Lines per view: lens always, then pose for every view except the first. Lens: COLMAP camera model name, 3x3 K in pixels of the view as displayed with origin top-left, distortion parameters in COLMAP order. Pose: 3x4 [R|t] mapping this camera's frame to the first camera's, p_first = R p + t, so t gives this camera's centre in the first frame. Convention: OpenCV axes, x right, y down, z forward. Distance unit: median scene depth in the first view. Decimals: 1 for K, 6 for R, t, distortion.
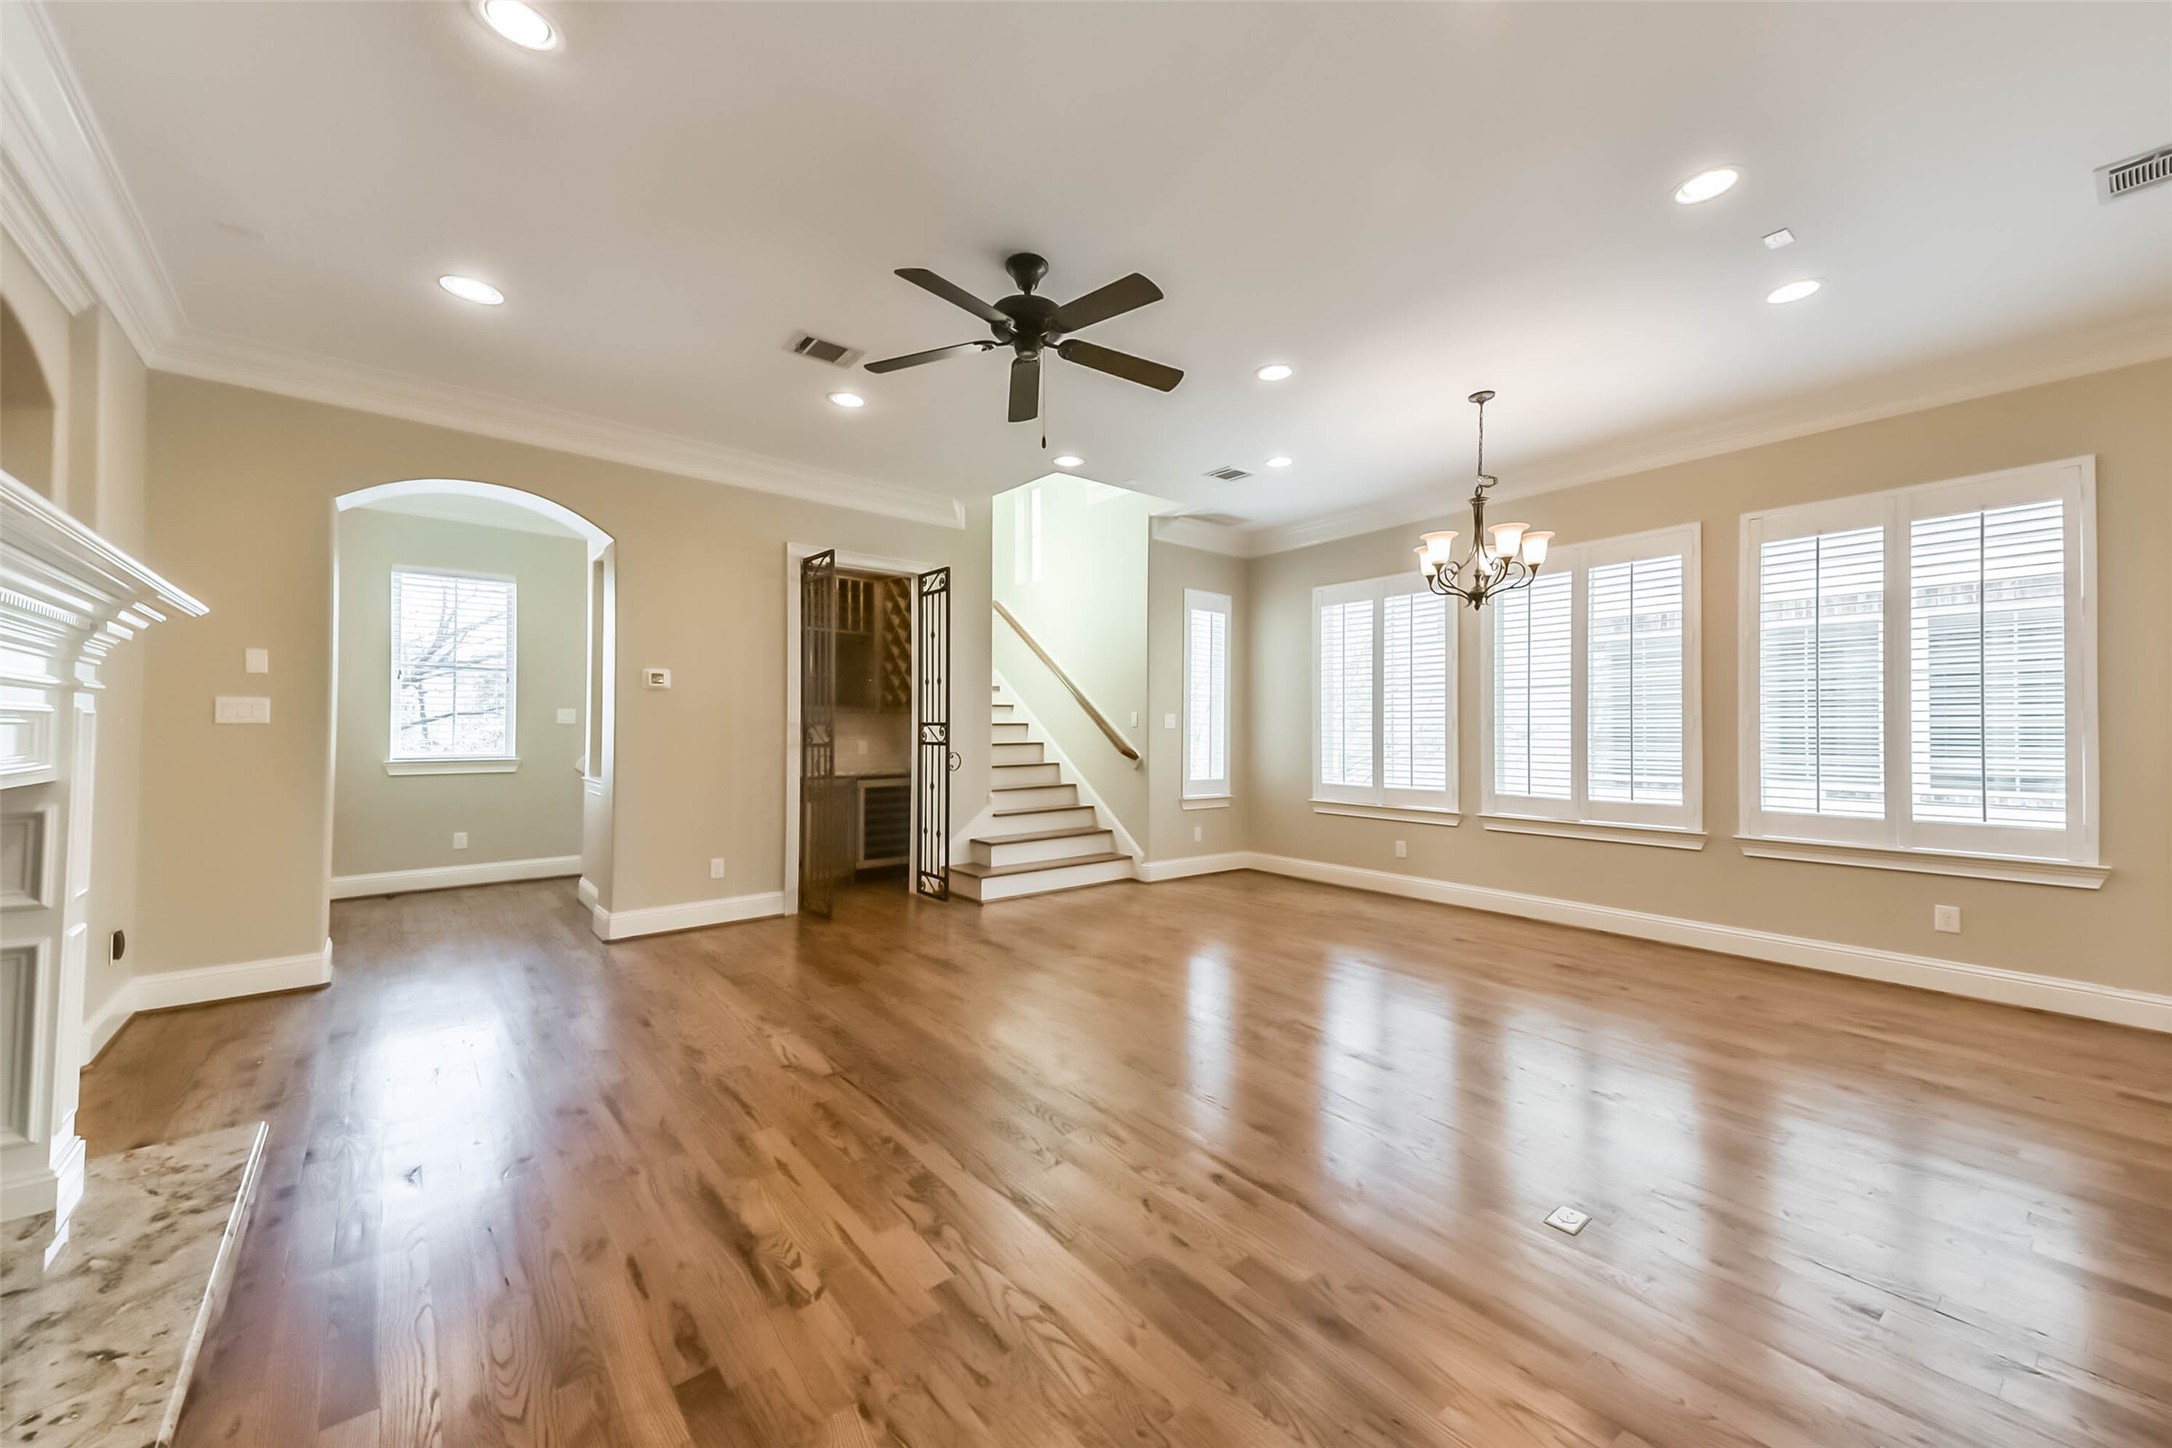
lens RADIAL K [[807.7, 0, 1072.2], [0, 807.7, 717.1], [0, 0, 1]] dist [0.051141, -0.000185]
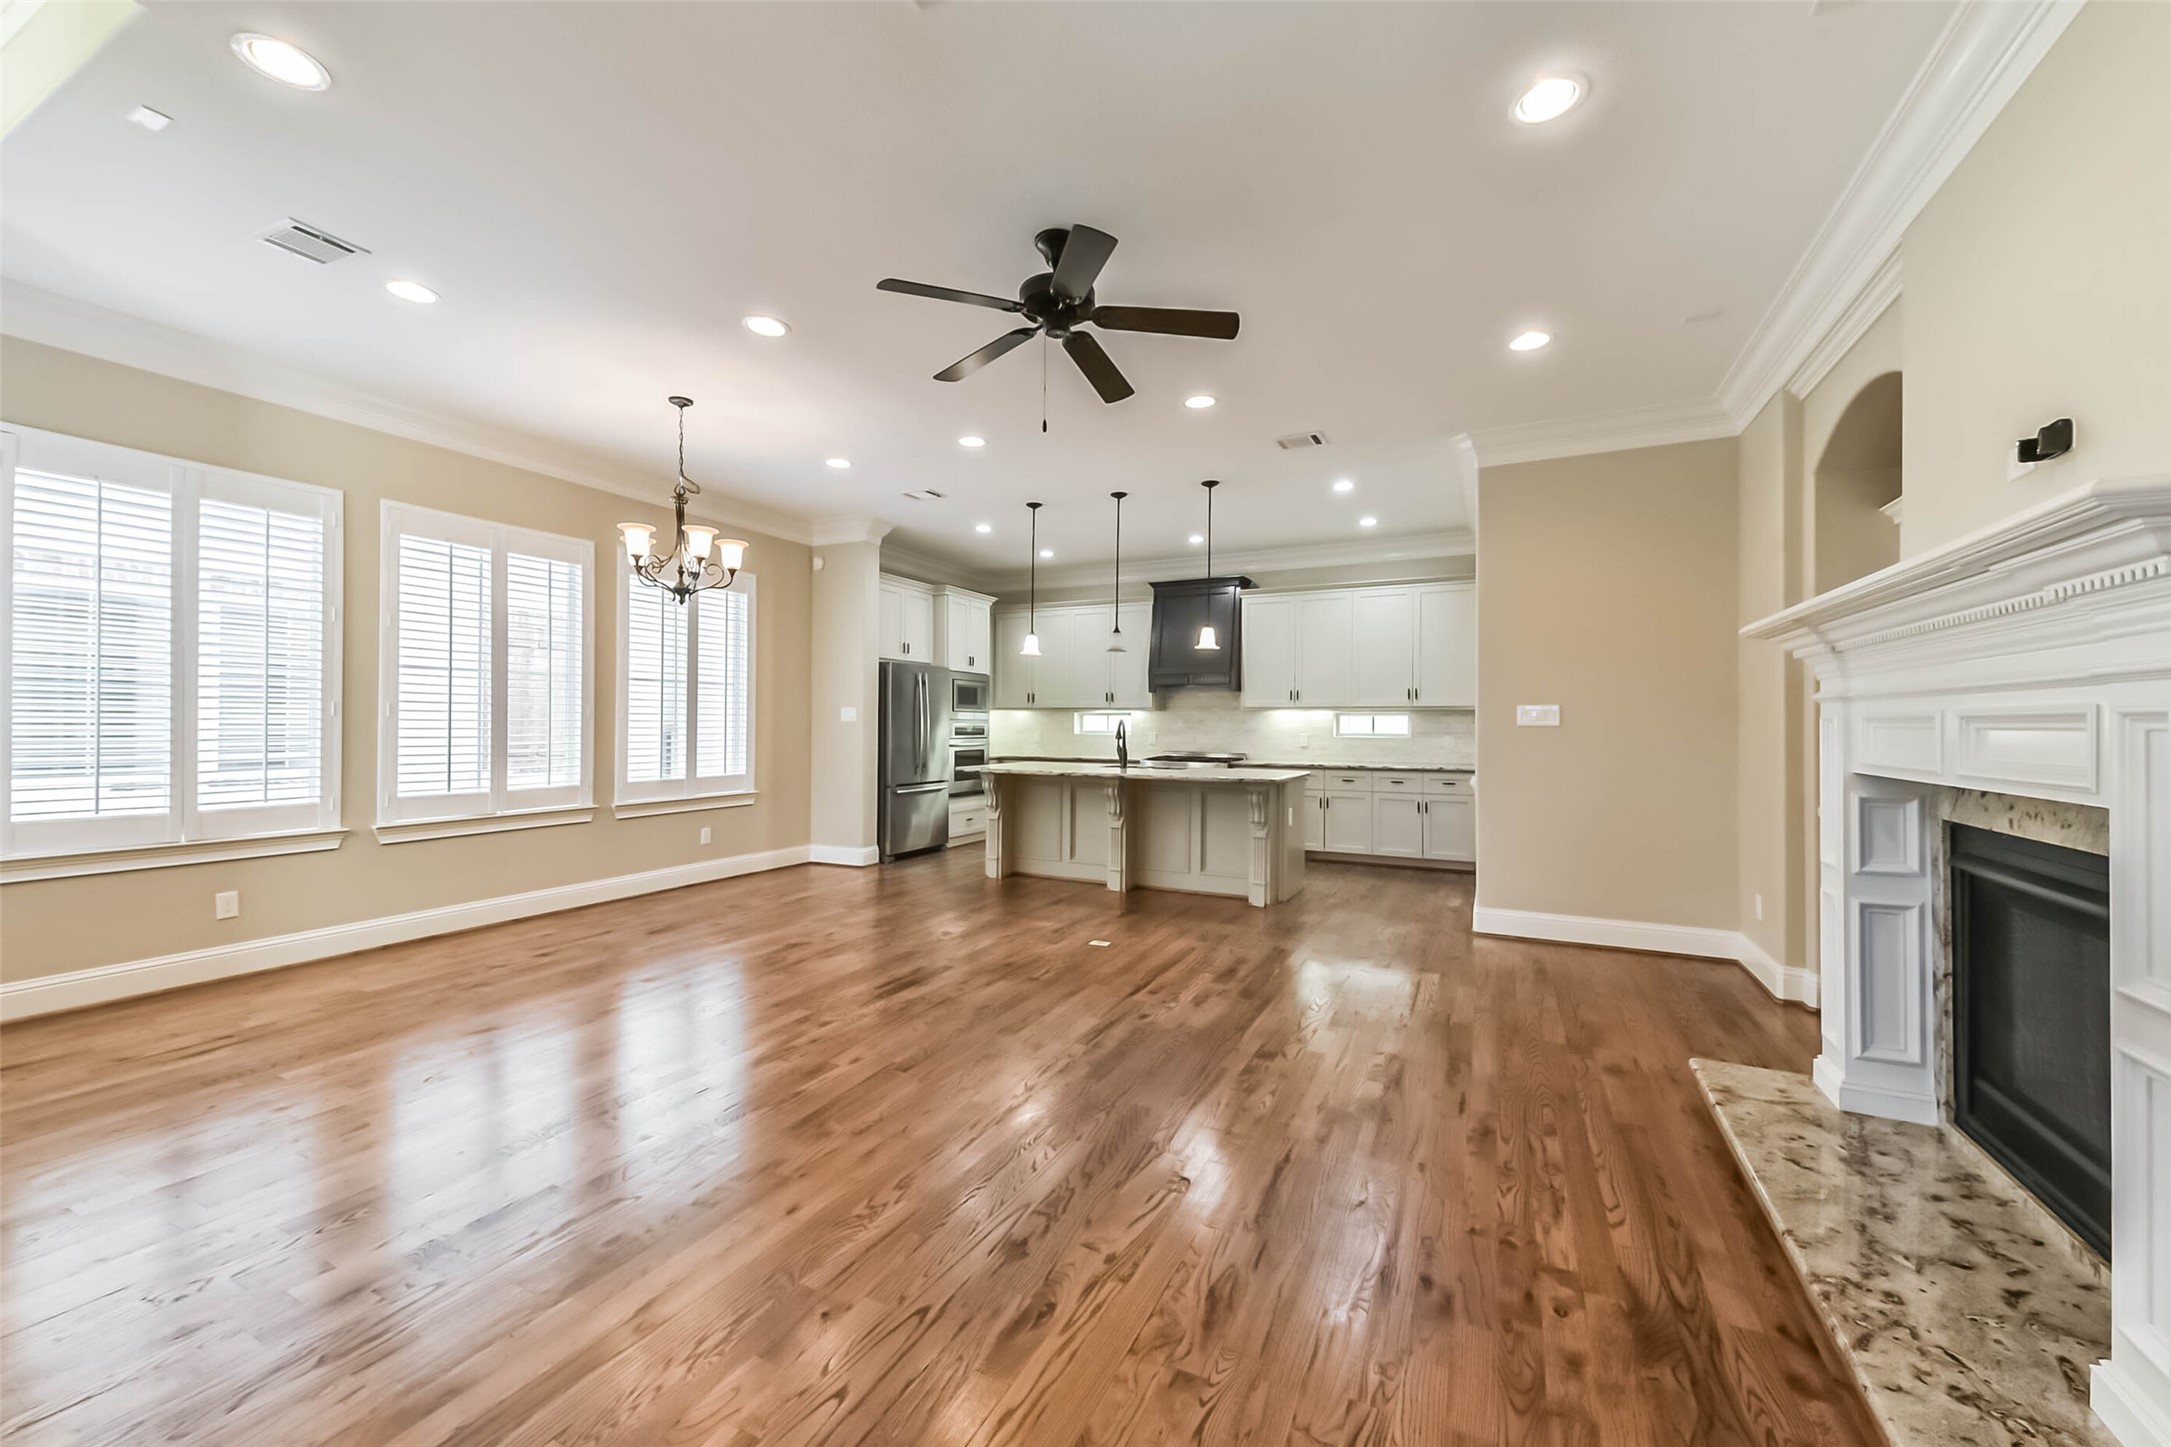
lens RADIAL K [[841.7, 0, 1082.9], [0, 841.7, 719.5], [0, 0, 1]] dist [0.053870, -0.019636]
pose [[-0.422360, -0.000612, 0.906428, -0.502886], [-0.024120, 0.999653, -0.010564, 0.009811], [-0.906107, -0.026325, -0.422229, 0.709435]]
